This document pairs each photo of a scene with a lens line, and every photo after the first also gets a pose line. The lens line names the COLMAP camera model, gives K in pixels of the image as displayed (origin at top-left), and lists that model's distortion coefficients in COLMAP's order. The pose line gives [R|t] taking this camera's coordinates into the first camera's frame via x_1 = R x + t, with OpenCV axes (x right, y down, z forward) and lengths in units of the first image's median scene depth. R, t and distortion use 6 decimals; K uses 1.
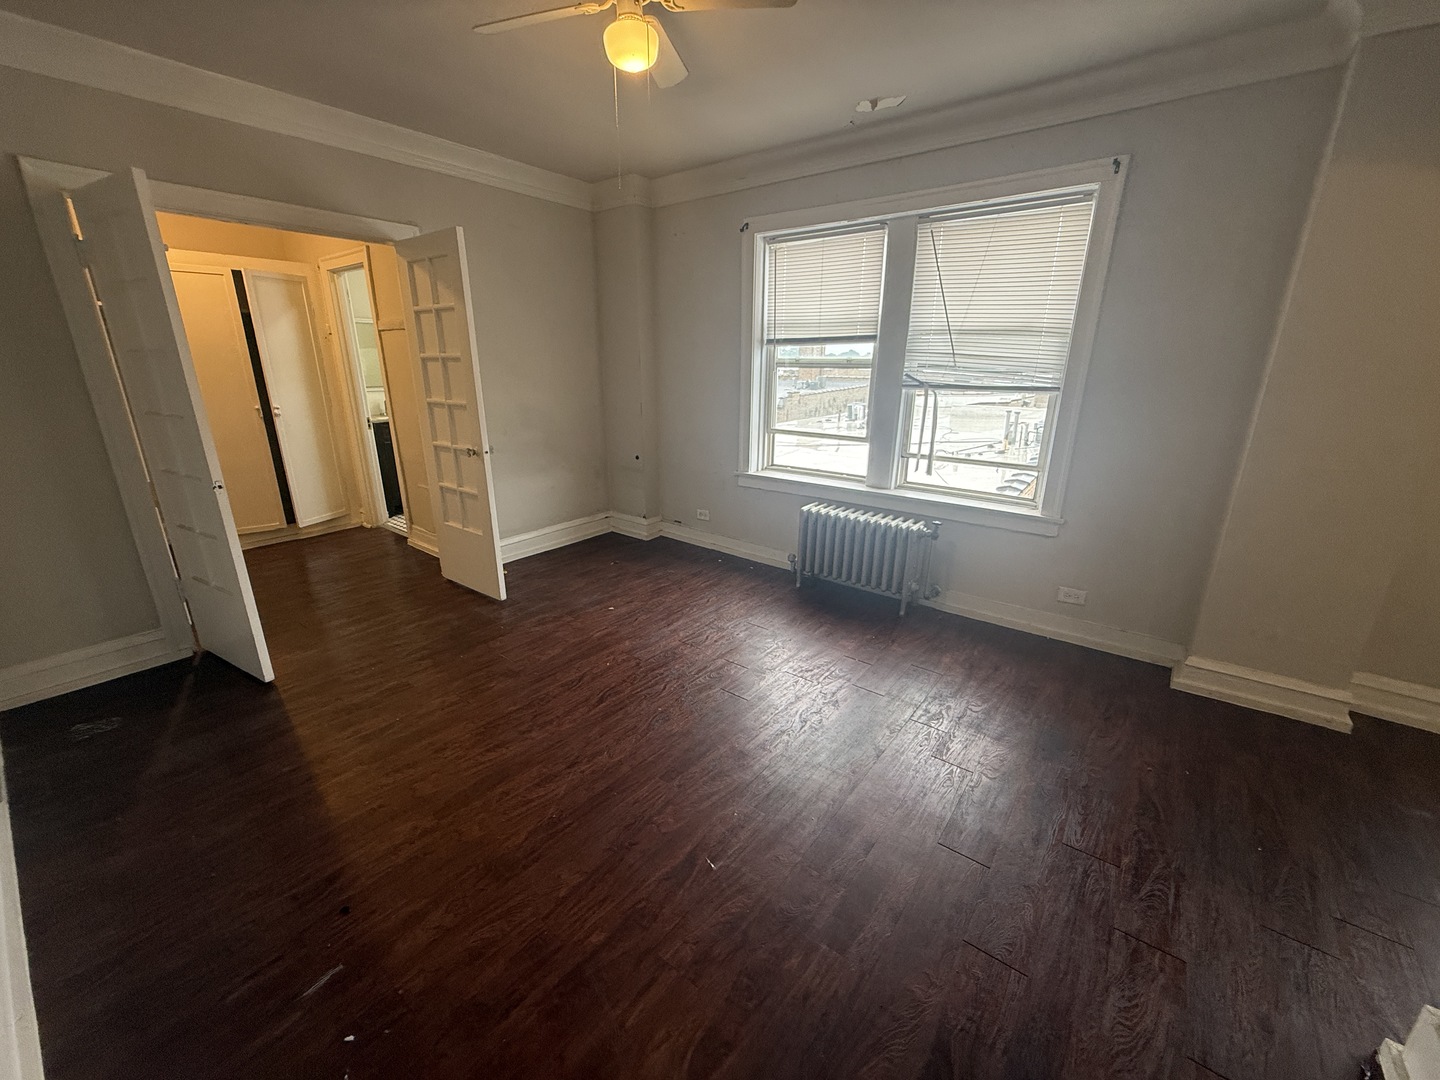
lens RADIAL K [[568.8, 0, 721.8], [0, 568.8, 540.3], [0, 0, 1]] dist [0.002444, 0.000524]
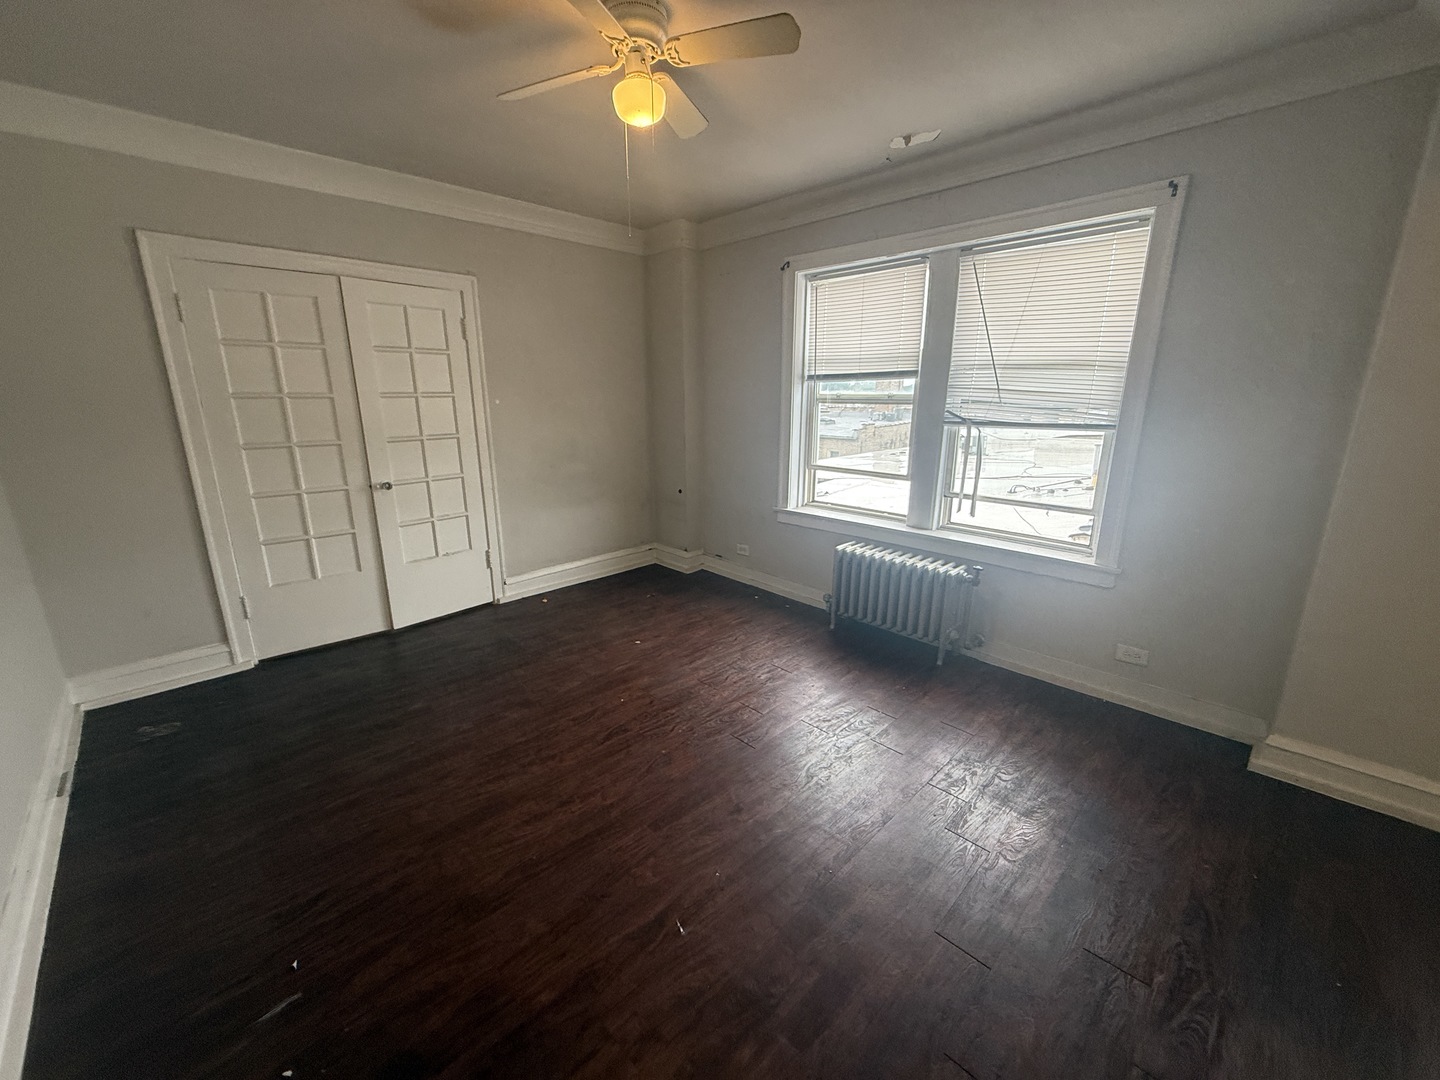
lens RADIAL K [[568.8, 0, 722.0], [0, 568.8, 541.0], [0, 0, 1]] dist [0.002444, 0.000524]
pose [[0.991423, 0.027595, -0.127745, 0.095785], [-0.034082, 0.998223, -0.048879, -0.017545], [0.126169, 0.052814, 0.990602, 0.024261]]
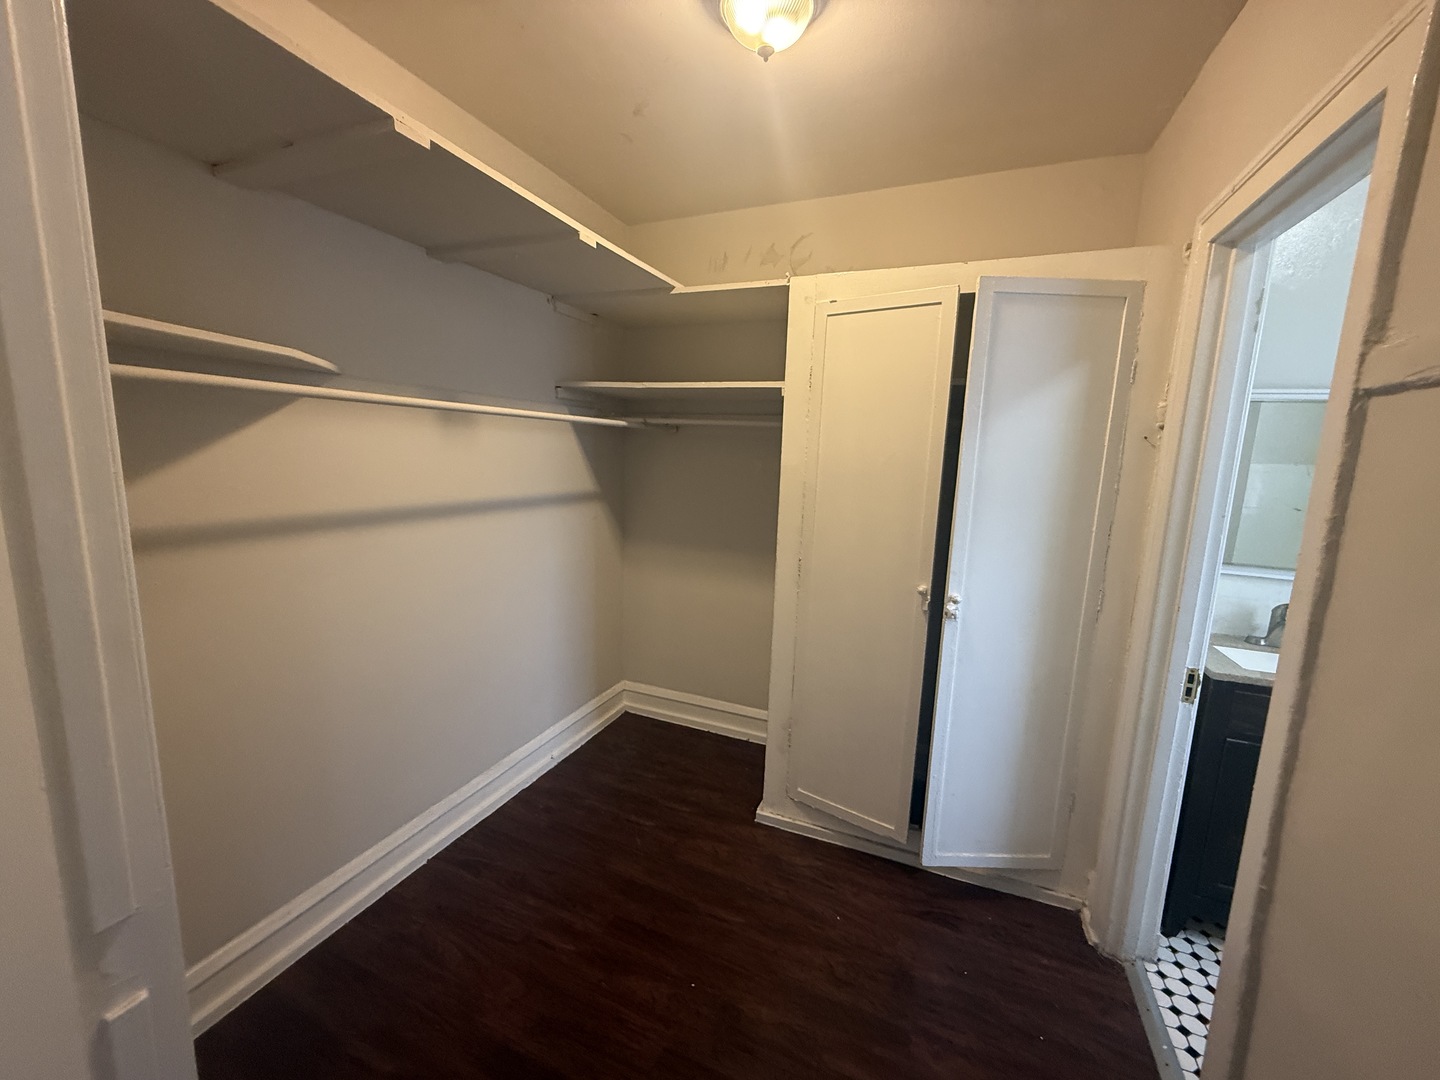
lens RADIAL K [[568.8, 0, 708.4], [0, 568.8, 532.3], [0, 0, 1]] dist [0.002444, 0.000524]
pose [[0.256979, 0.141156, -0.956053, -0.694604], [-0.317317, 0.946753, 0.054491, -0.390508], [0.912837, 0.289368, 0.288086, 1.117516]]
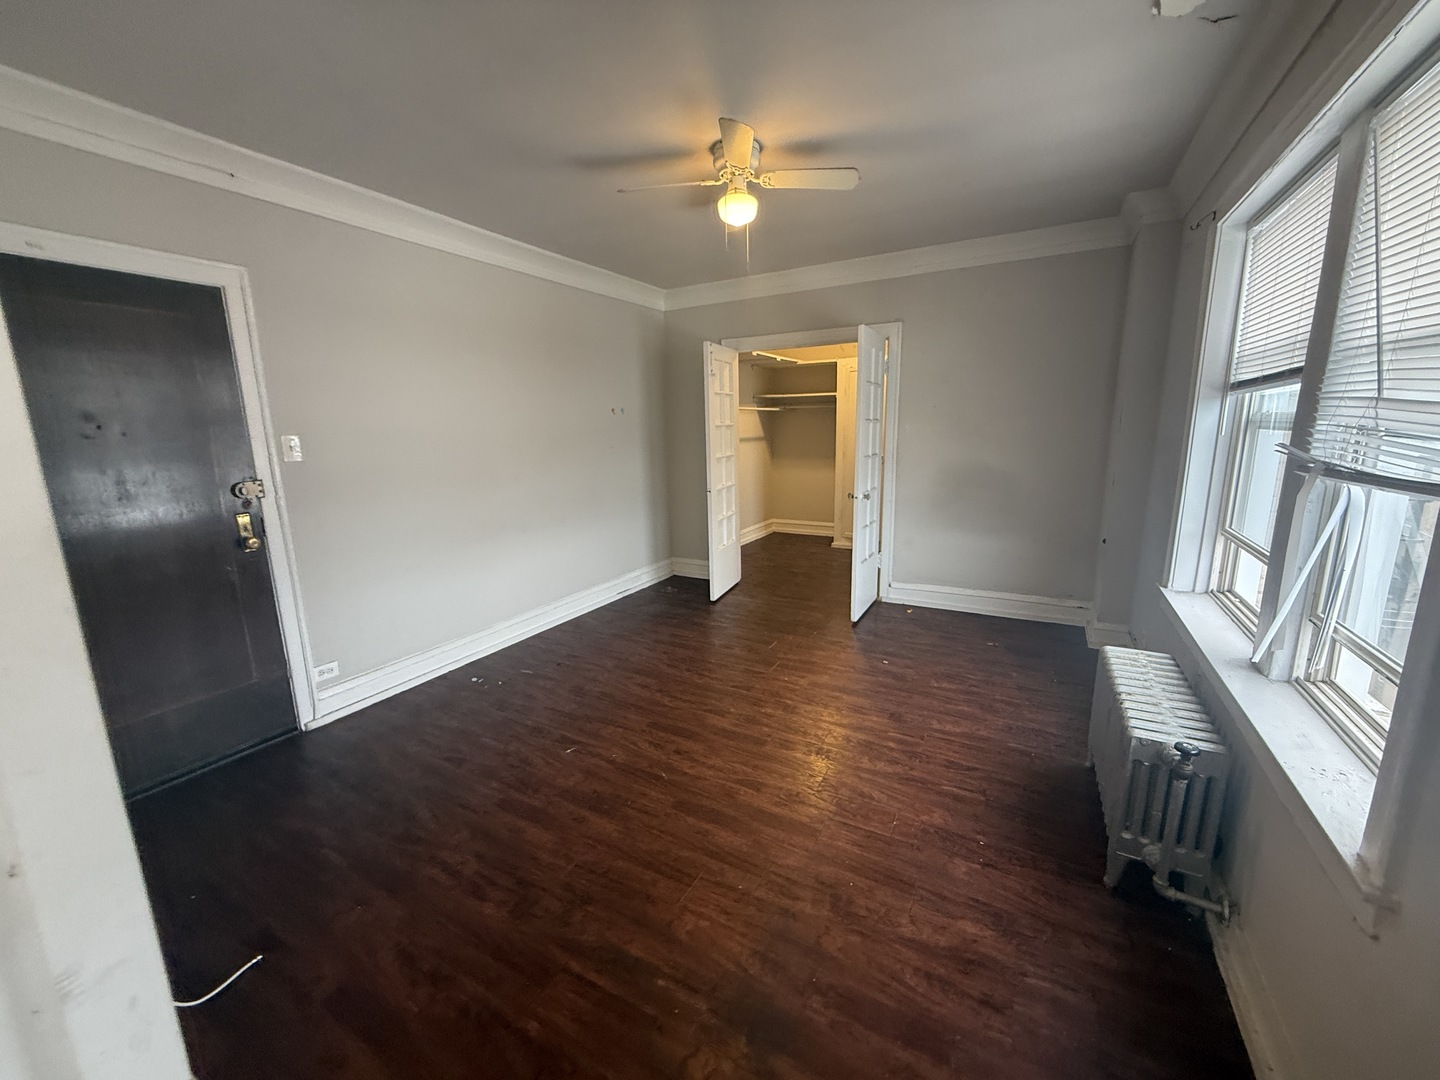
lens RADIAL K [[568.8, 0, 713.4], [0, 568.8, 543.4], [0, 0, 1]] dist [0.002444, 0.000524]
pose [[0.149588, 0.192204, -0.969887, 0.899753], [-0.273929, 0.950583, 0.146130, -0.187268], [0.950045, 0.243821, 0.194846, 0.581457]]
